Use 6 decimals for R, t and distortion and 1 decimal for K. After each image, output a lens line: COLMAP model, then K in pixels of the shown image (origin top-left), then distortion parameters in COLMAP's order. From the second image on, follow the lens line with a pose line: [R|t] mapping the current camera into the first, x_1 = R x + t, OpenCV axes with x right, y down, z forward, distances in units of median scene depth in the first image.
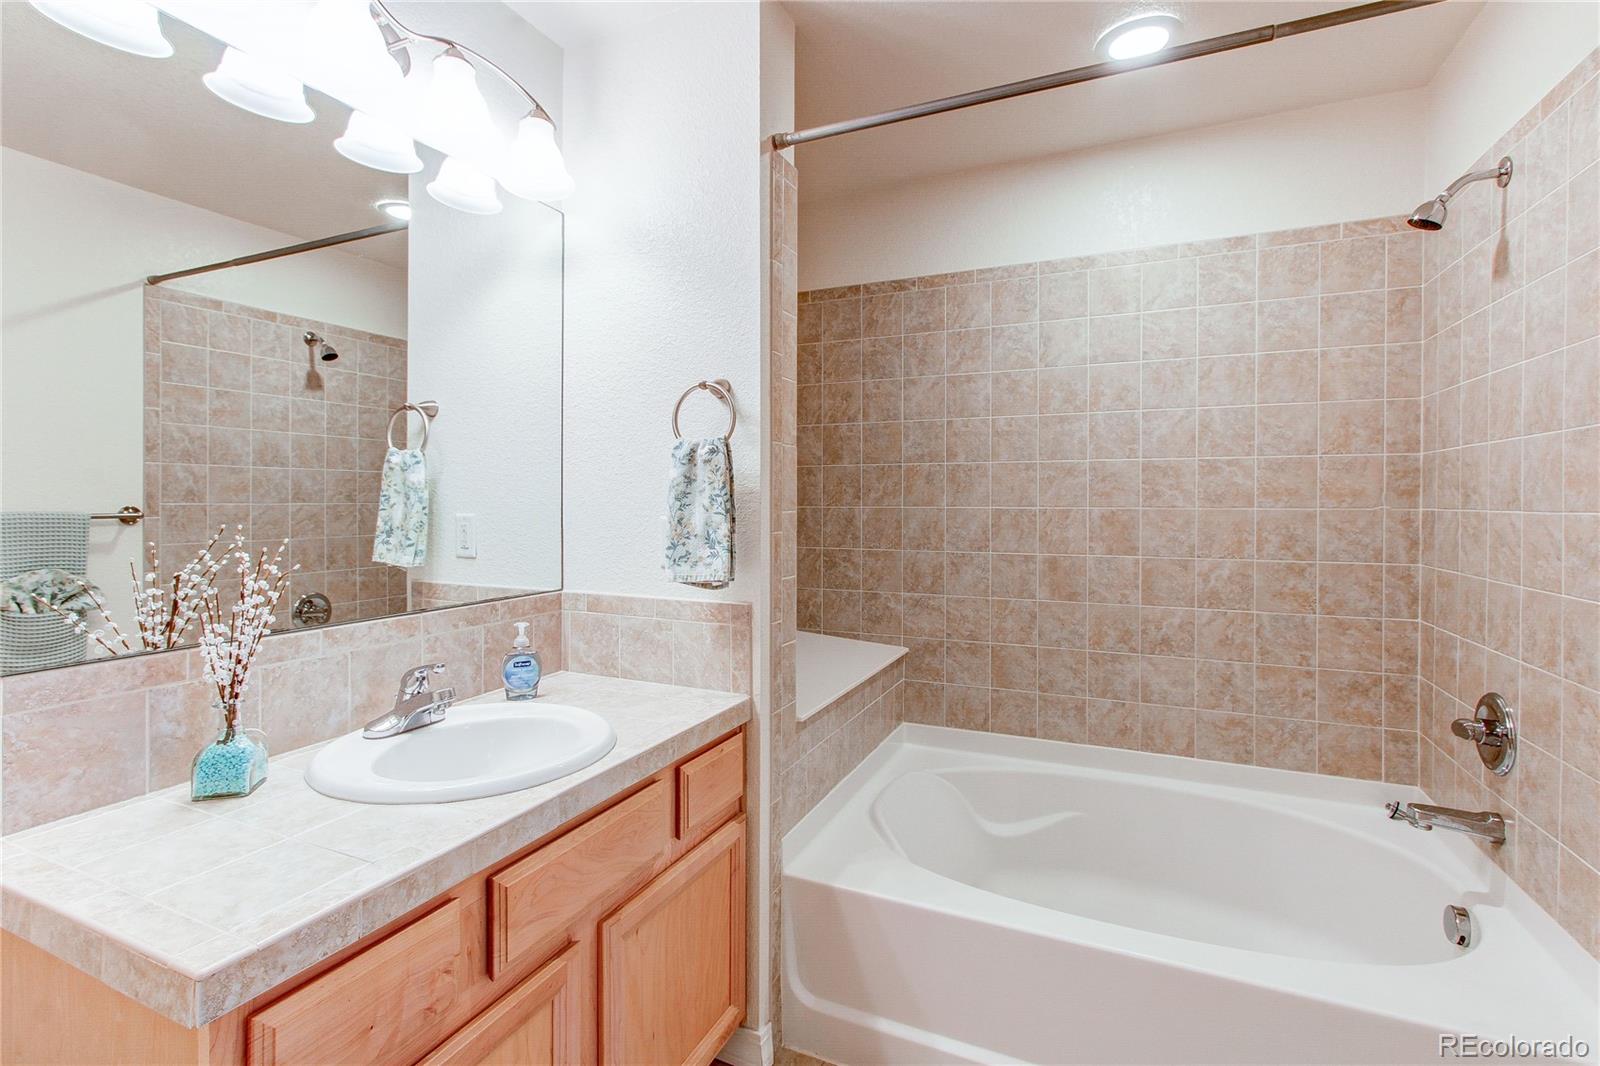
lens RADIAL K [[745.5, 0, 791.5], [0, 745.5, 525.6], [0, 0, 1]] dist [-0.004959, 0.005966]
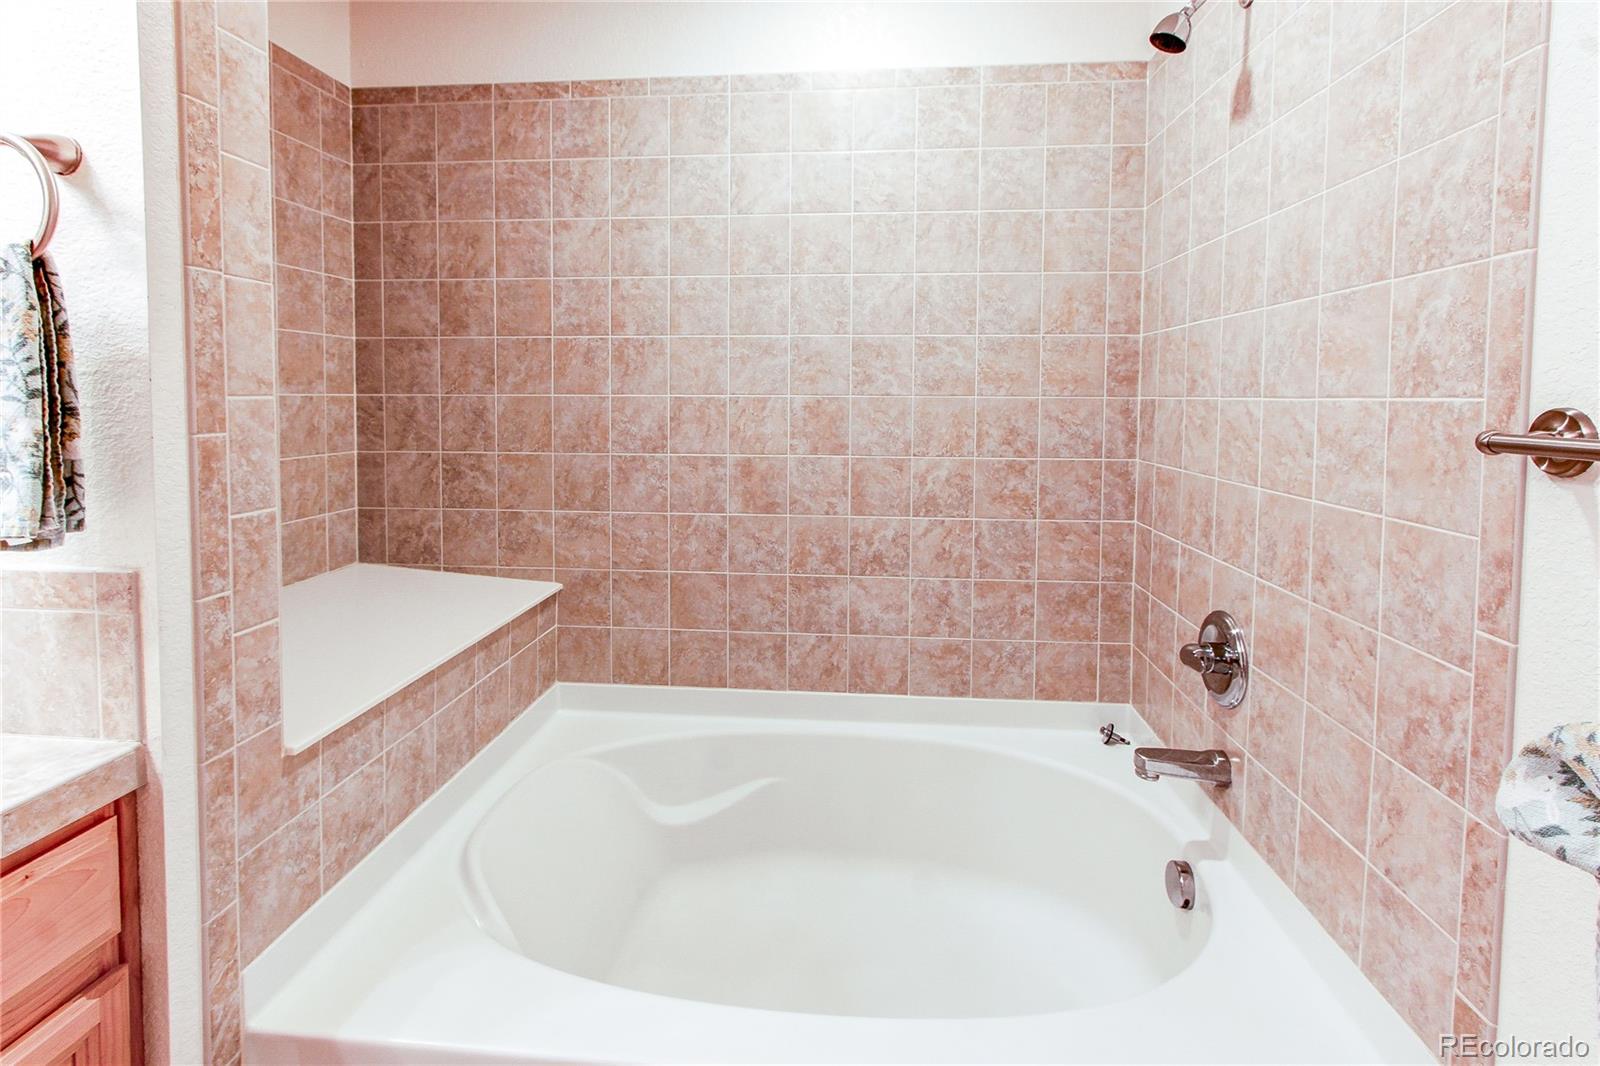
lens RADIAL K [[756.0, 0, 734.2], [0, 756.0, 469.5], [0, 0, 1]] dist [-0.004084, 0.000390]
pose [[0.967094, -0.023685, 0.253315, 0.140334], [0.007067, 0.997774, 0.066315, 0.000485], [-0.254321, -0.062342, 0.965108, 0.240353]]
